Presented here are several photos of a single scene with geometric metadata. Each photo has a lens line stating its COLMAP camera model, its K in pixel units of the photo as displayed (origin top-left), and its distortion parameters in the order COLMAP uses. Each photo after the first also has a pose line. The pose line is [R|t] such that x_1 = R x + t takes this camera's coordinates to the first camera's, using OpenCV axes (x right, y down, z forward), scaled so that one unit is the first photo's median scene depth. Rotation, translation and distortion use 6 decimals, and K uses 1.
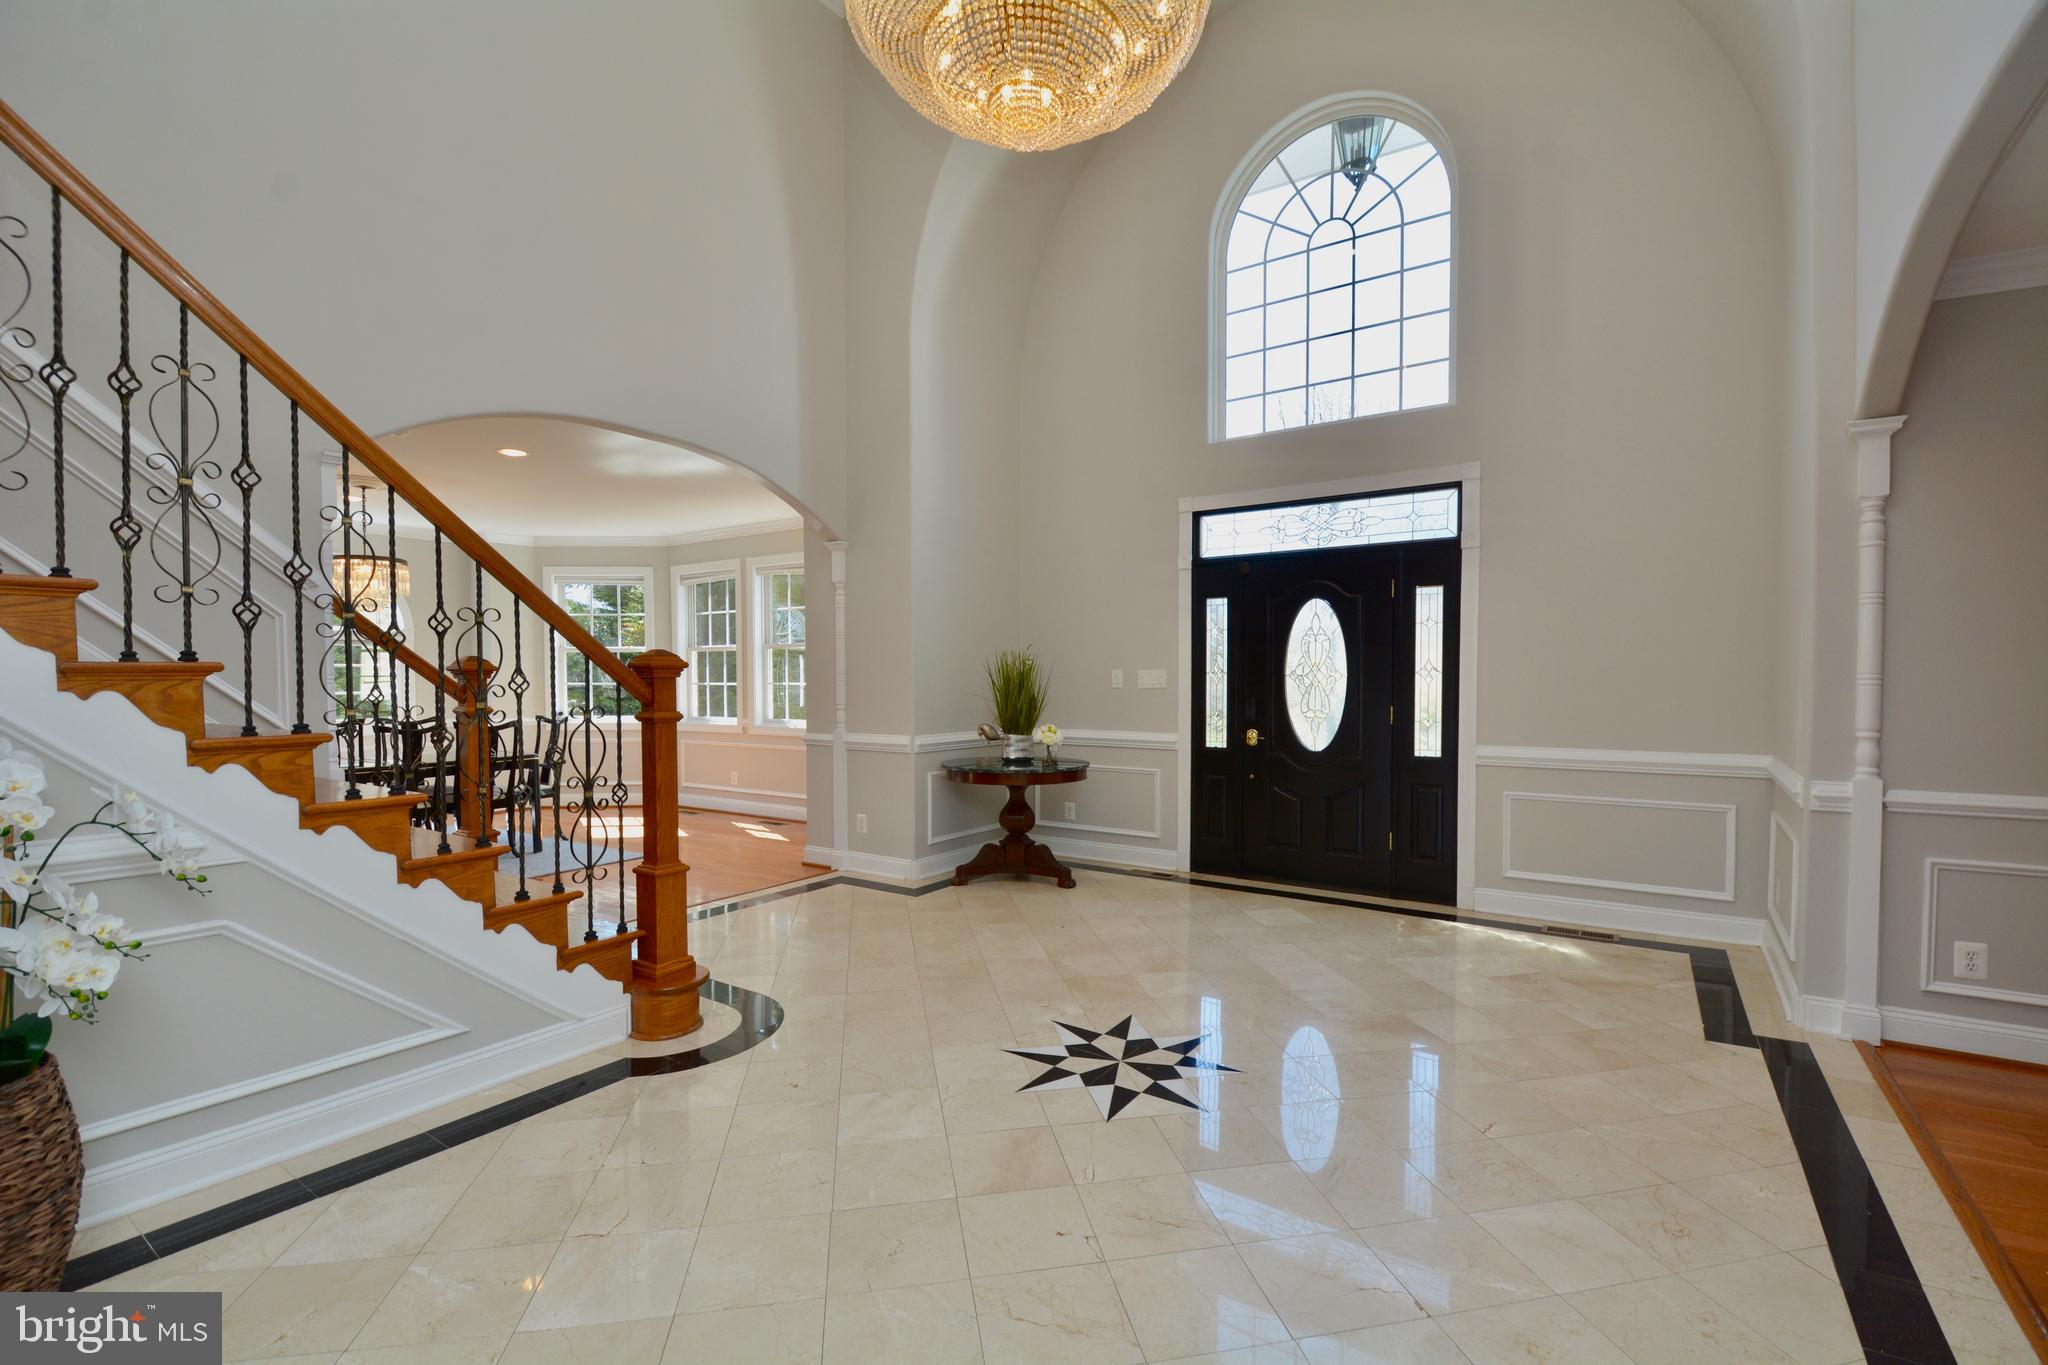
lens RADIAL K [[834.2, 0, 1019.7], [0, 834.2, 693.3], [0, 0, 1]] dist [0.002140, -0.012447]
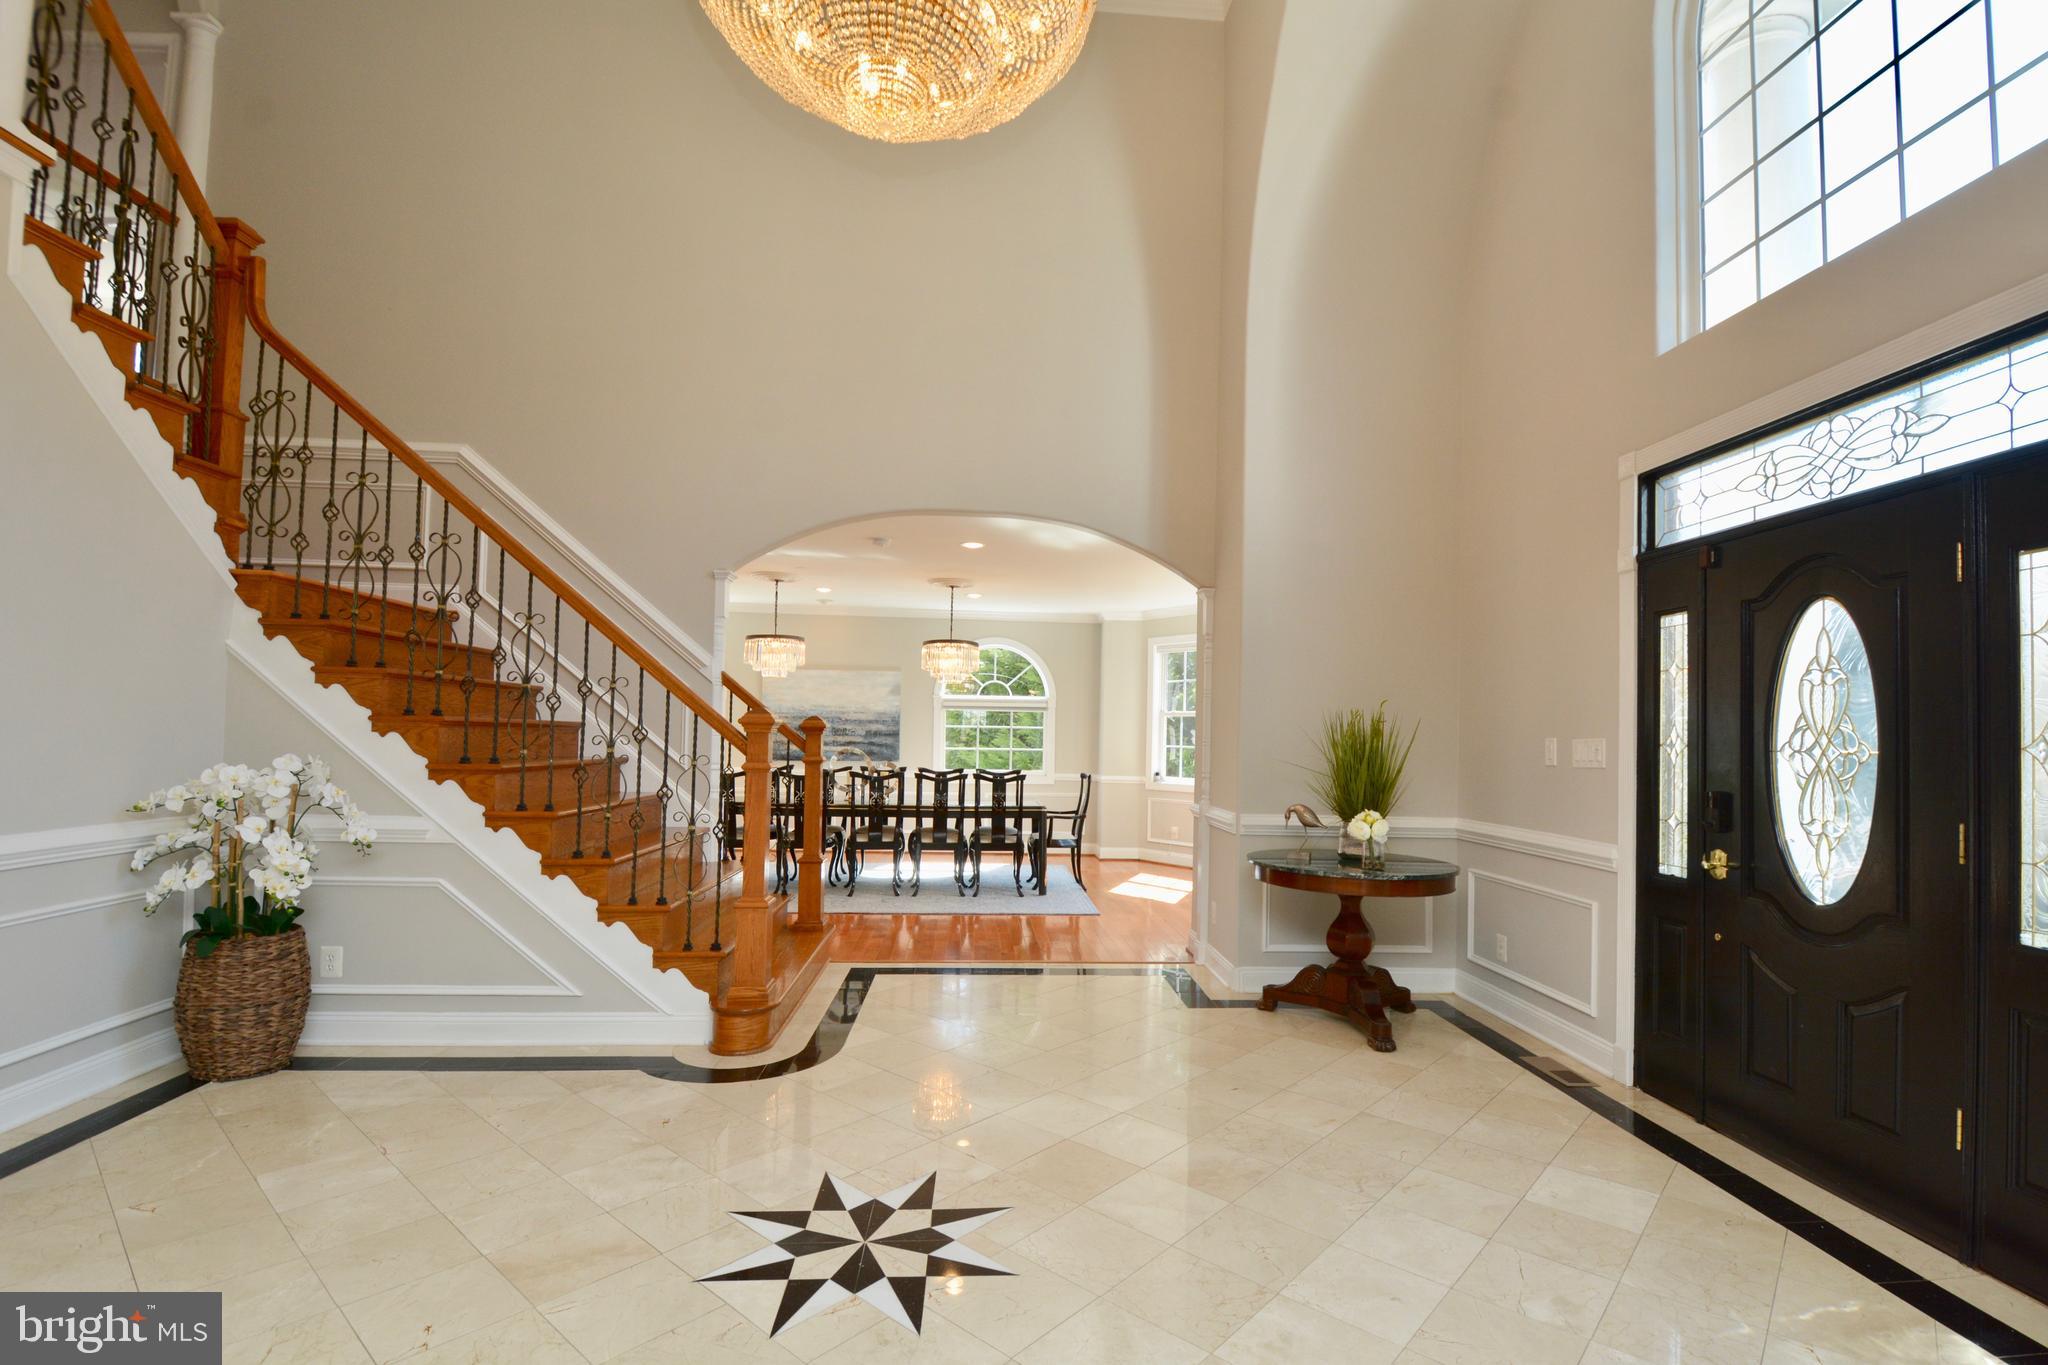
lens RADIAL K [[893.4, 0, 1050.4], [0, 893.4, 703.9], [0, 0, 1]] dist [0.010738, -0.017584]
pose [[0.657241, -0.014998, -0.753532, 0.451474], [-0.035859, 0.998047, -0.051141, -0.006233], [0.752827, 0.060633, 0.655420, 0.297389]]
